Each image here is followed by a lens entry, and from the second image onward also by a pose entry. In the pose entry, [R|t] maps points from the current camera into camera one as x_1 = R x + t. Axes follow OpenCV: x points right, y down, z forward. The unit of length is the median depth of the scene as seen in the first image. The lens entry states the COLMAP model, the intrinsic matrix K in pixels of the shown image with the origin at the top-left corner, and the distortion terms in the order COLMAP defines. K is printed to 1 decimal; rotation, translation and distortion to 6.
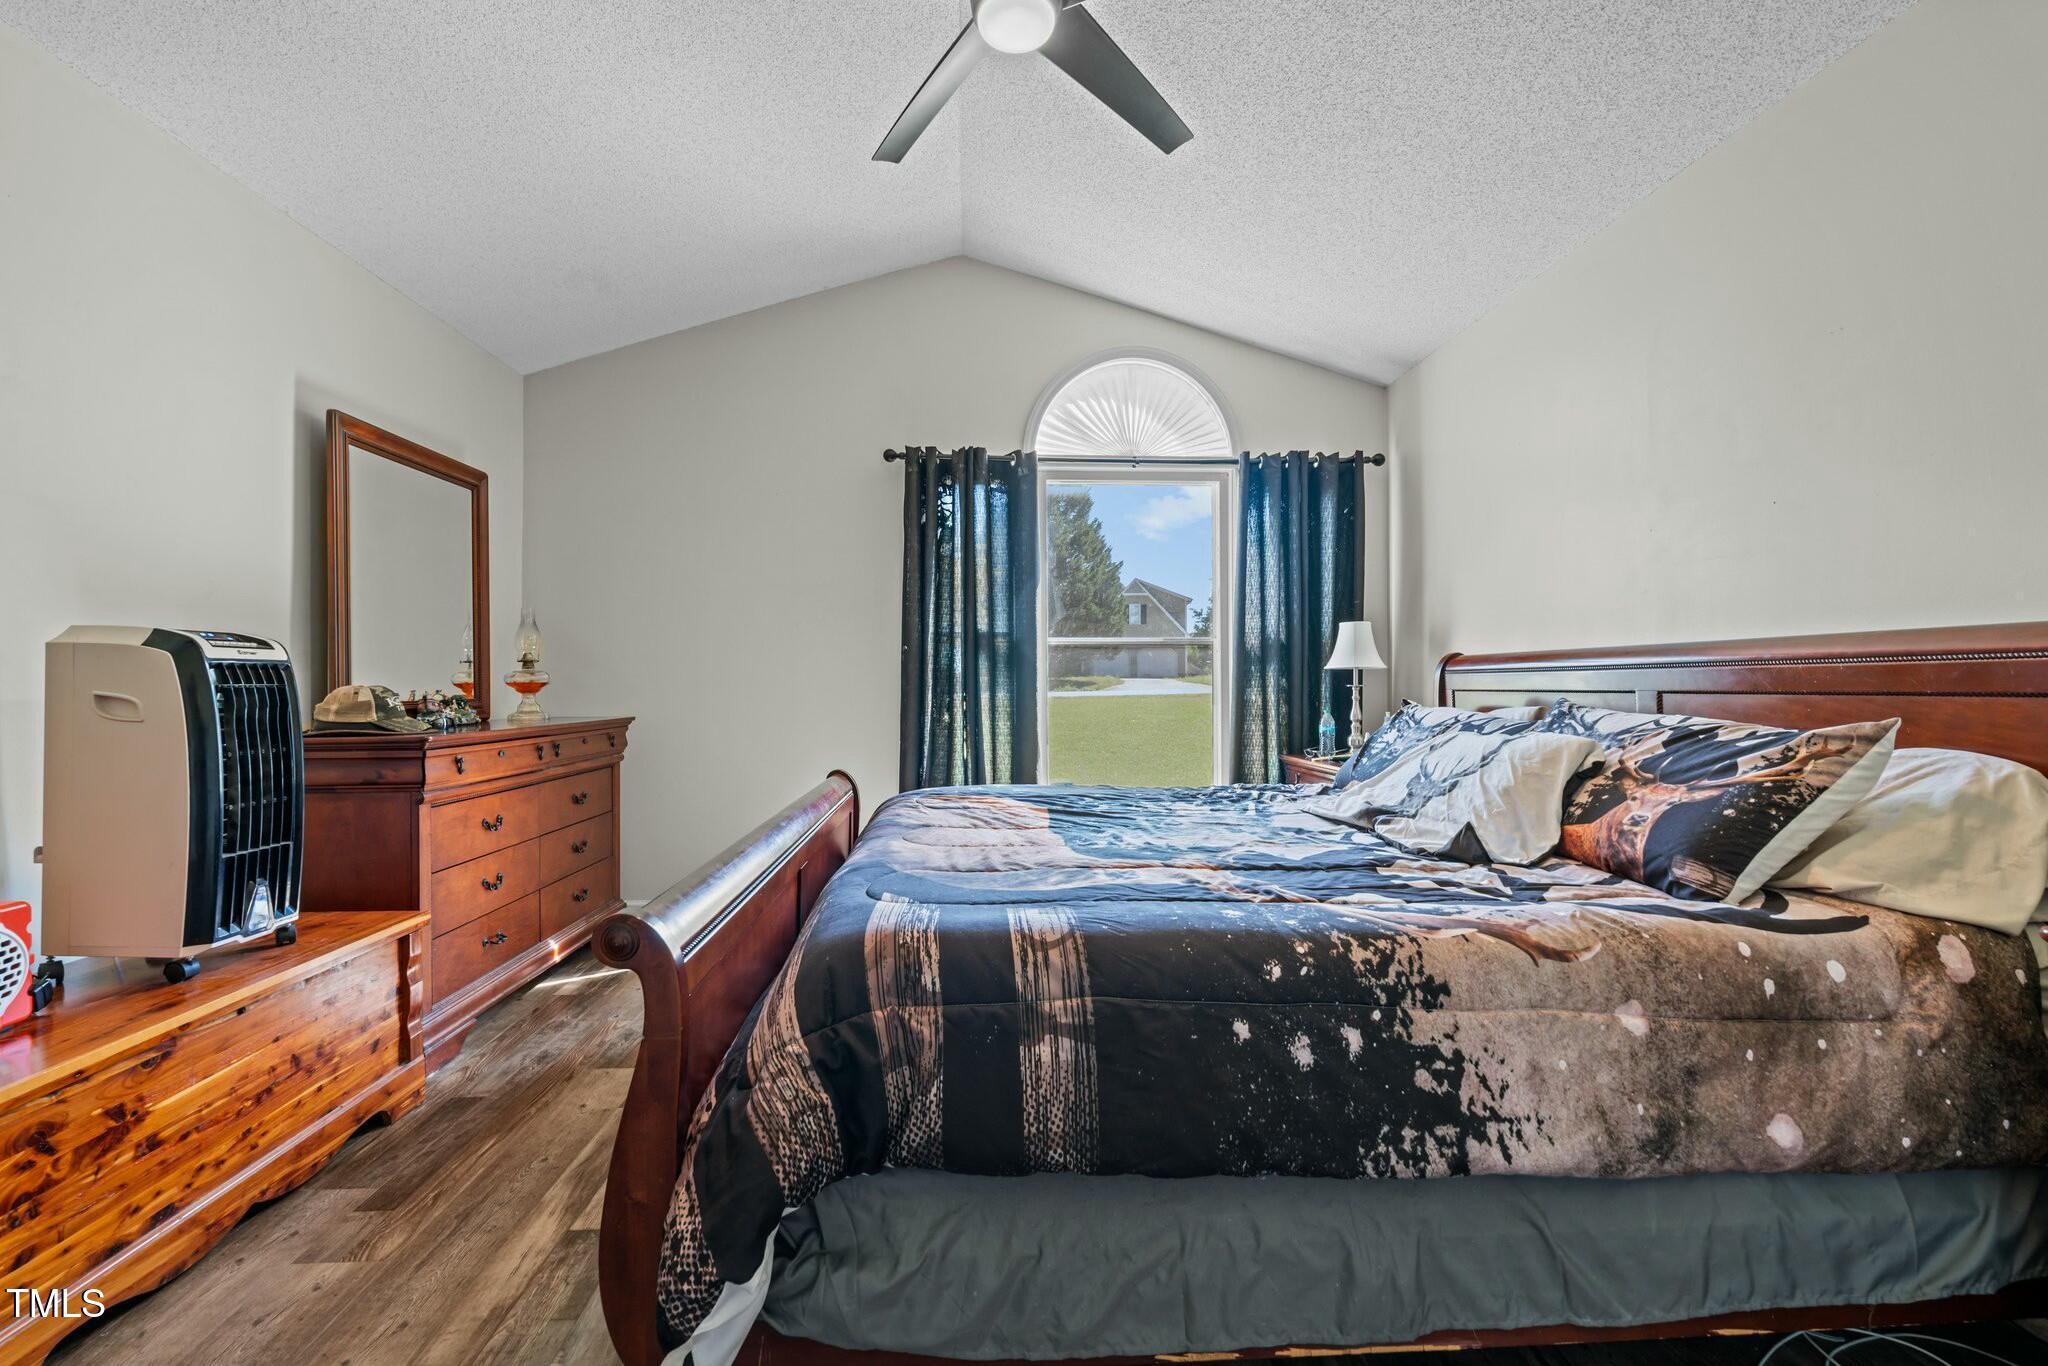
lens RADIAL K [[905.6, 0, 1023.0], [0, 905.6, 664.0], [0, 0, 1]] dist [-0.009583, 0.000943]
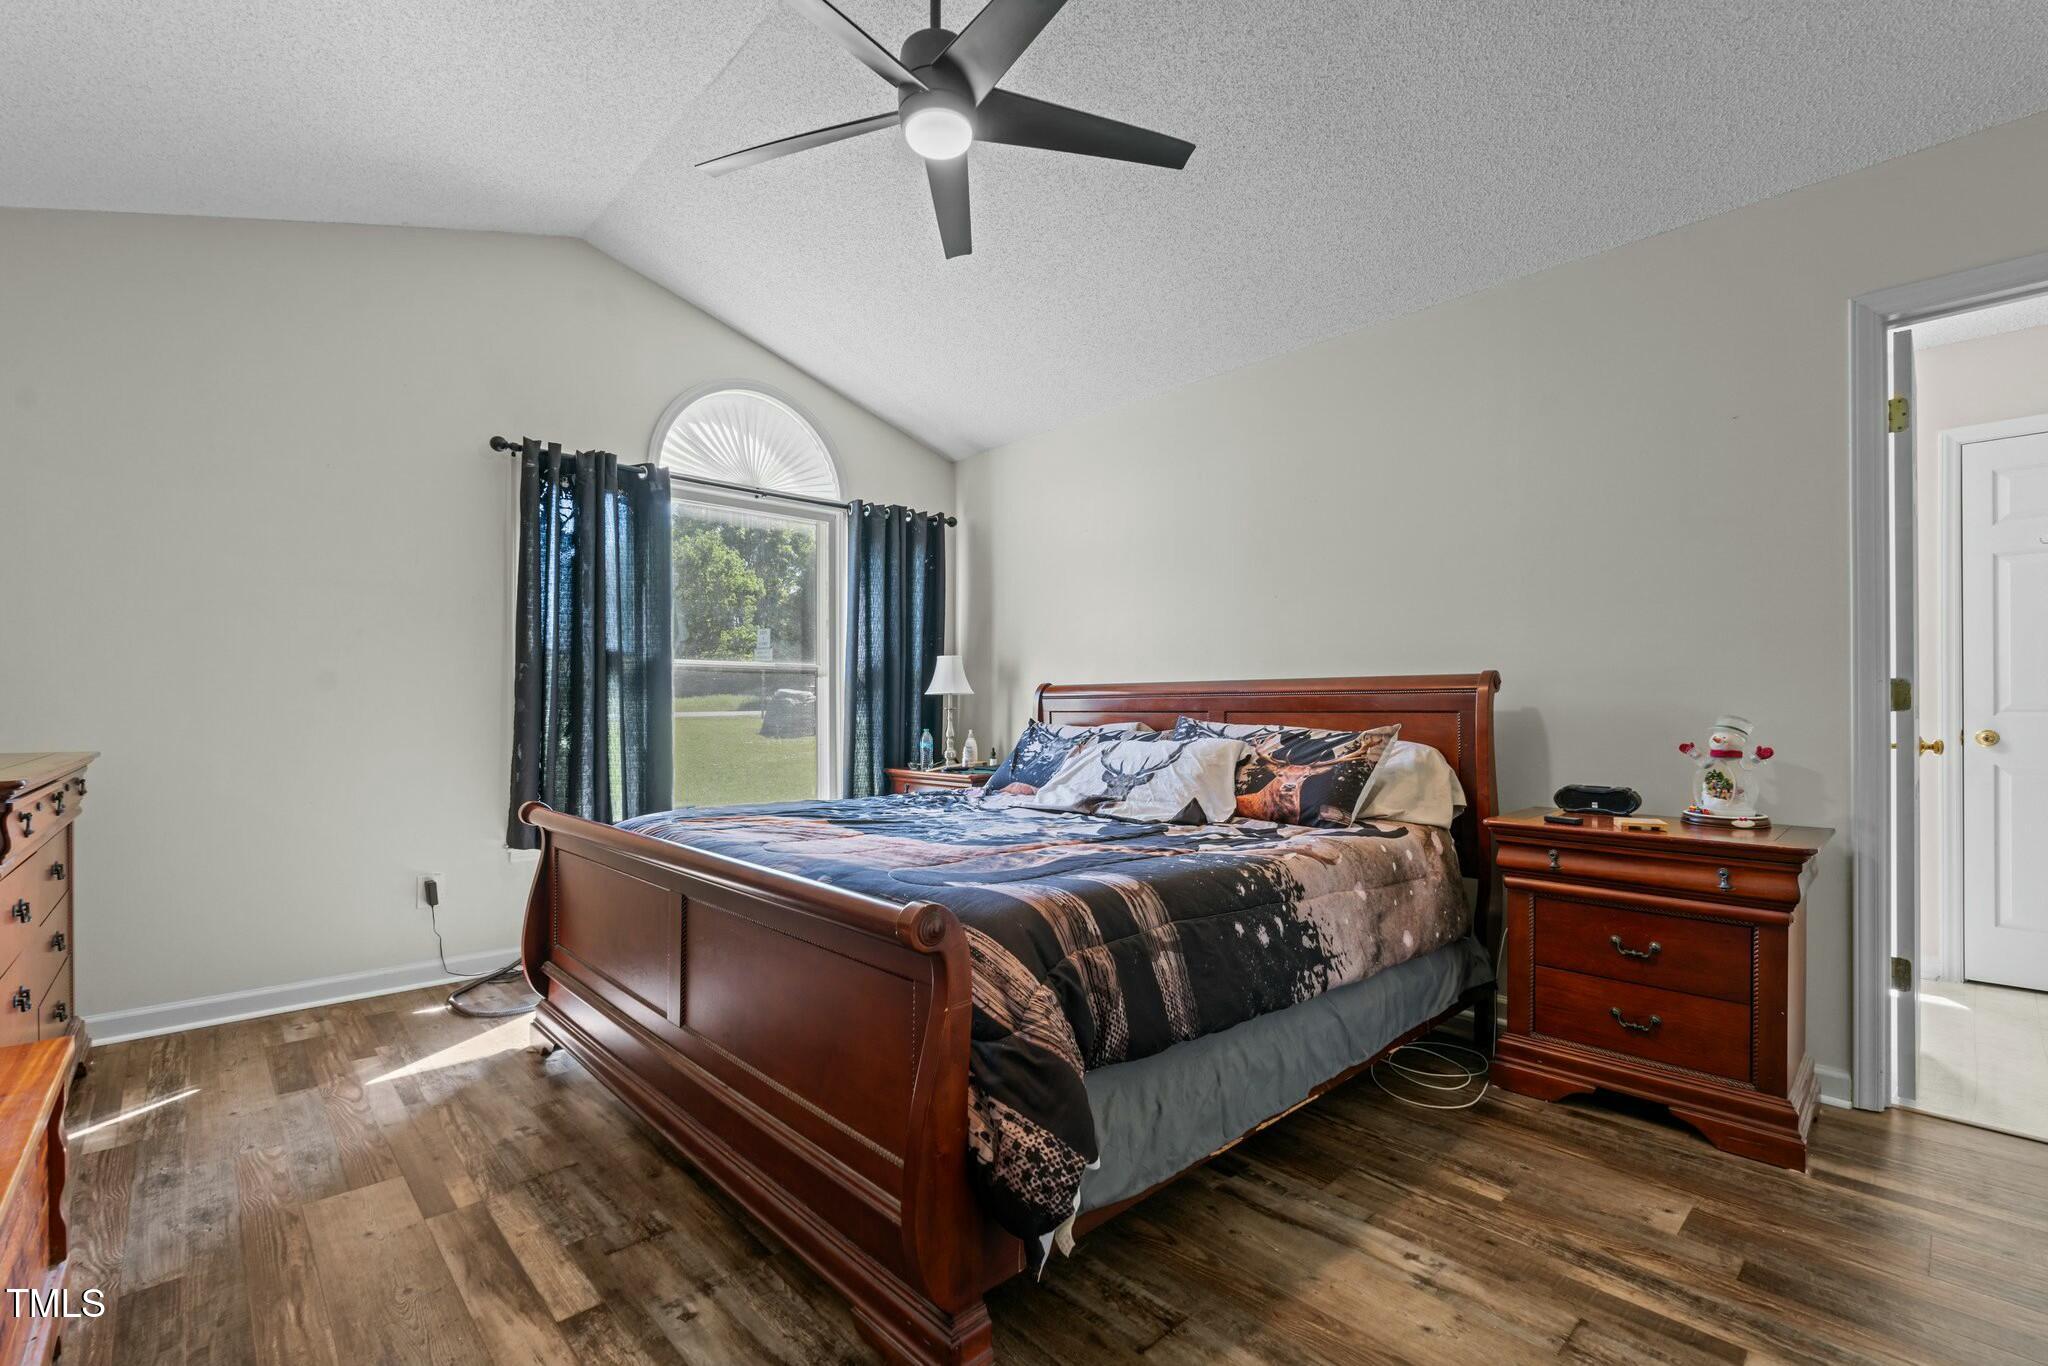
lens RADIAL K [[891.9, 0, 1019.1], [0, 891.9, 694.4], [0, 0, 1]] dist [-0.008188, -0.000427]
pose [[0.772751, 0.010814, 0.634617, -0.709780], [-0.014117, 0.999900, 0.000152, 0.007933], [-0.634552, -0.009076, 0.772827, 0.047616]]
